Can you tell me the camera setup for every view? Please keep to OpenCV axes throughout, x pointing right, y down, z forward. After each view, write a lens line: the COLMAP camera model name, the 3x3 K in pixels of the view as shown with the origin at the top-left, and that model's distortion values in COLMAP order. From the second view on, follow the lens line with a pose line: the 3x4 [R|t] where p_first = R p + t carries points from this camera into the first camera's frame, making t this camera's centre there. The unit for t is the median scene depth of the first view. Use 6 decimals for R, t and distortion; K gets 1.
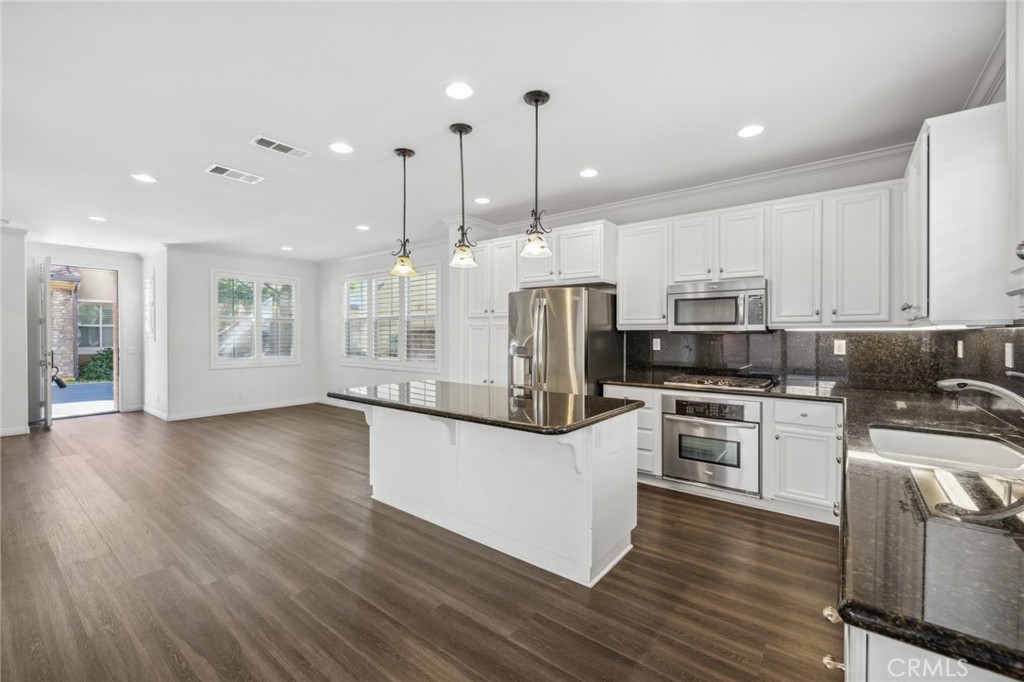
lens RADIAL K [[430.3, 0, 504.6], [0, 430.3, 338.5], [0, 0, 1]] dist [0.002871, -0.002161]
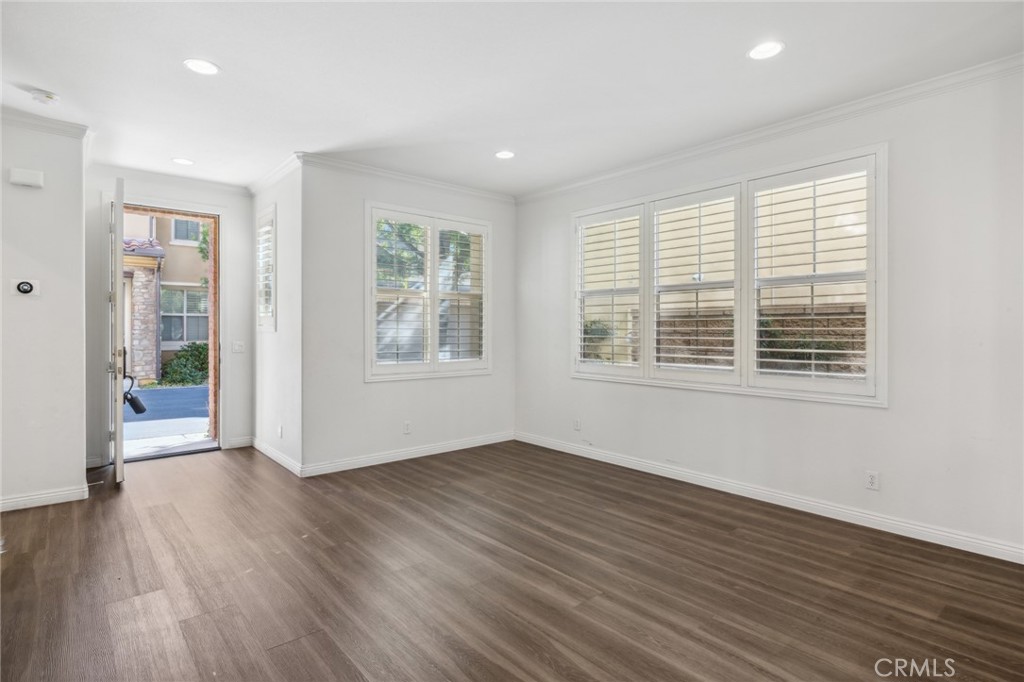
lens RADIAL K [[524.5, 0, 503.3], [0, 524.5, 330.5], [0, 0, 1]] dist [-0.005551, 0.001458]
pose [[0.980104, 0.001669, -0.198480, -0.607980], [-0.002672, 0.999985, -0.004783, 0.011986], [0.198469, 0.005219, 0.980093, 0.605528]]
